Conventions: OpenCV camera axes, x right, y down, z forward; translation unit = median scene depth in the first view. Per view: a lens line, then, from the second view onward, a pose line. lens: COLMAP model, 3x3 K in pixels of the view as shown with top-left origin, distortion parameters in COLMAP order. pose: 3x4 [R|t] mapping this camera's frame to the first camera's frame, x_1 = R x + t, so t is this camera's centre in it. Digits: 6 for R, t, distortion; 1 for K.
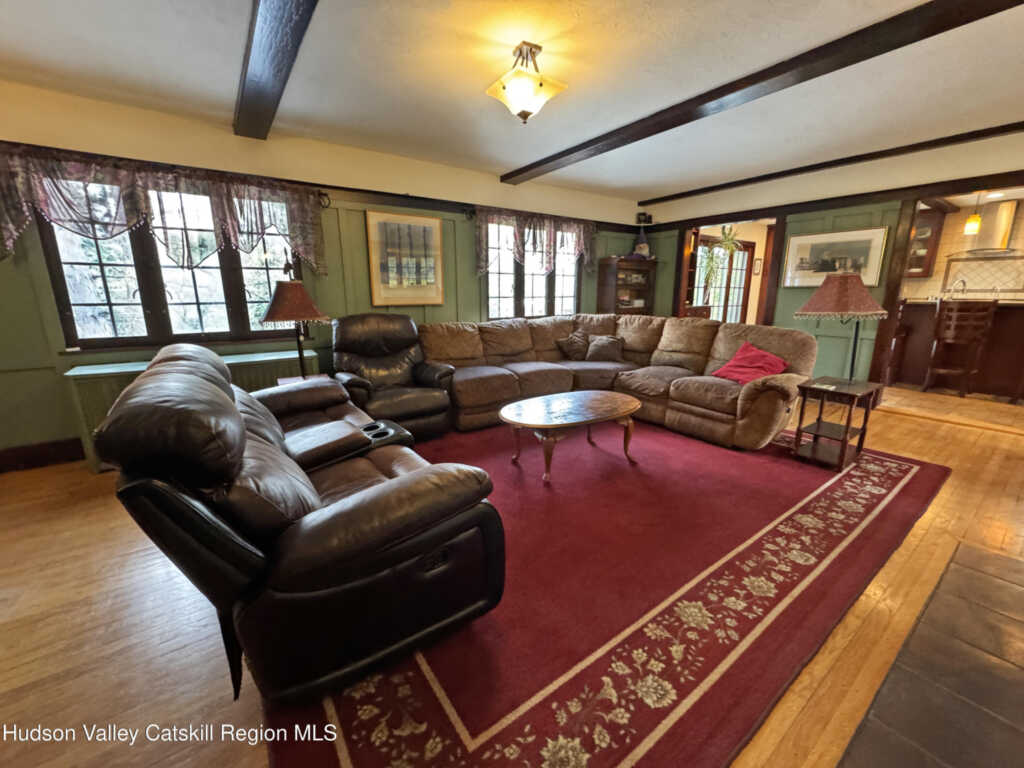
lens RADIAL K [[409.9, 0, 508.0], [0, 409.9, 383.6], [0, 0, 1]] dist [0.004621, 0.000107]
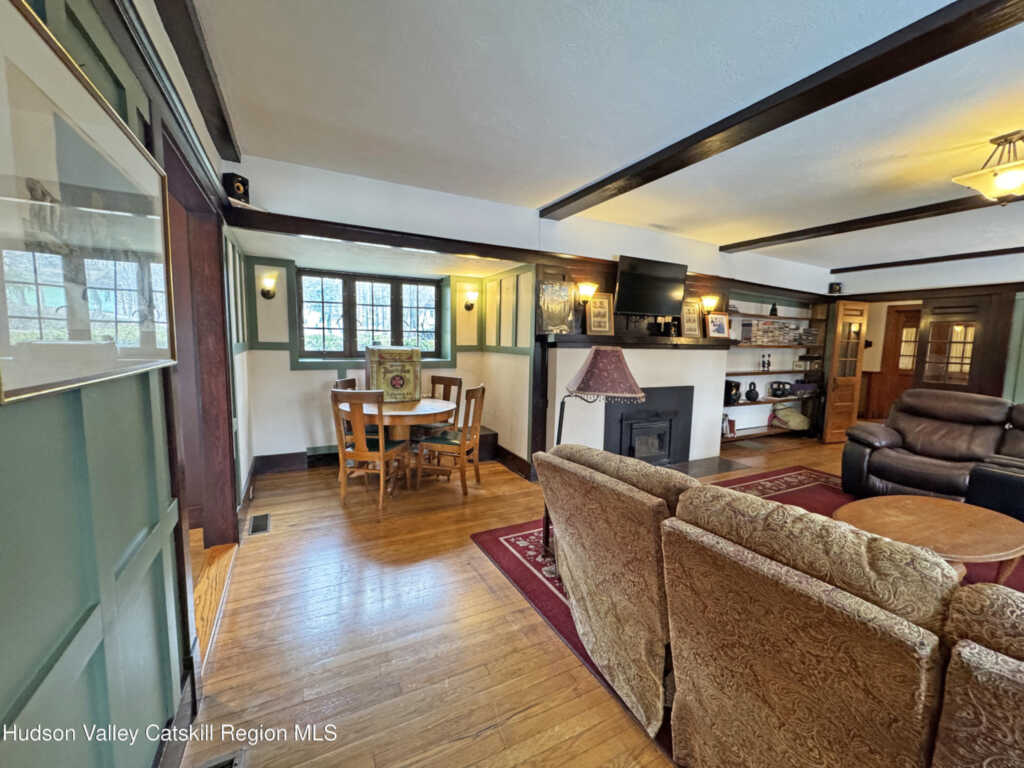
lens RADIAL K [[409.9, 0, 515.3], [0, 409.9, 383.4], [0, 0, 1]] dist [0.004621, 0.000107]
pose [[-0.991348, -0.031904, 0.127326, 1.203274], [0.009967, 0.948917, 0.315367, -0.630720], [-0.130883, 0.313907, -0.940389, 2.522326]]
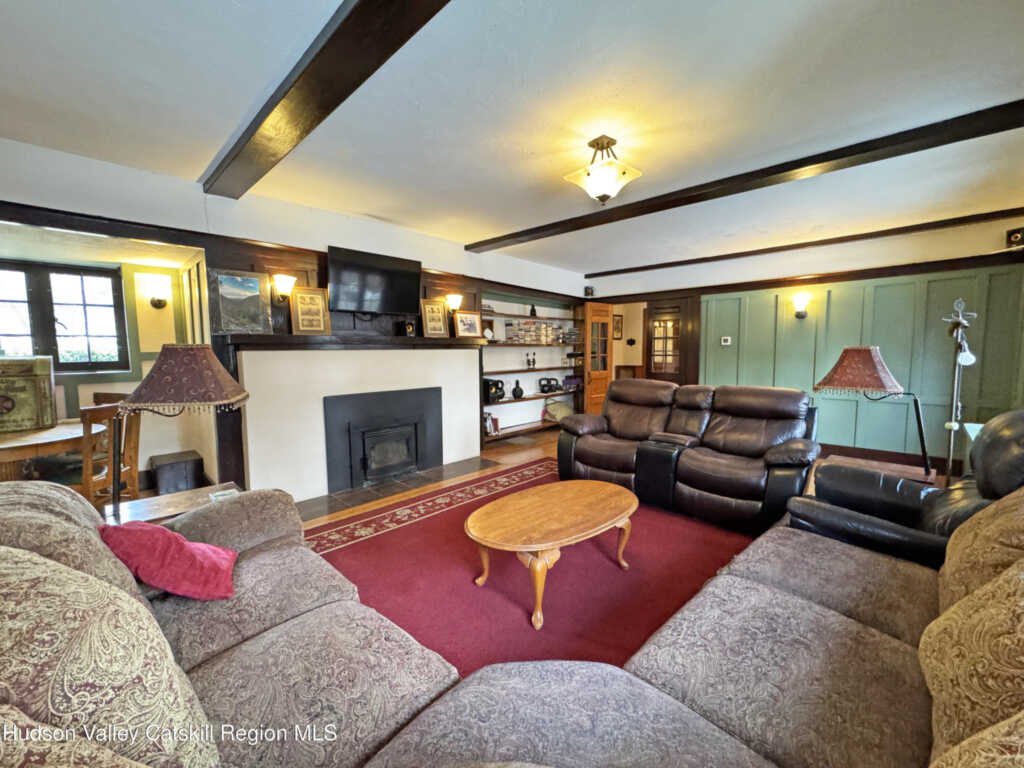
lens RADIAL K [[409.9, 0, 508.1], [0, 409.9, 383.4], [0, 0, 1]] dist [0.004621, 0.000107]
pose [[-0.982637, 0.024815, -0.183869, 0.558896], [-0.031238, 0.954741, 0.295794, -0.569686], [0.182887, 0.296402, -0.937389, 2.379304]]
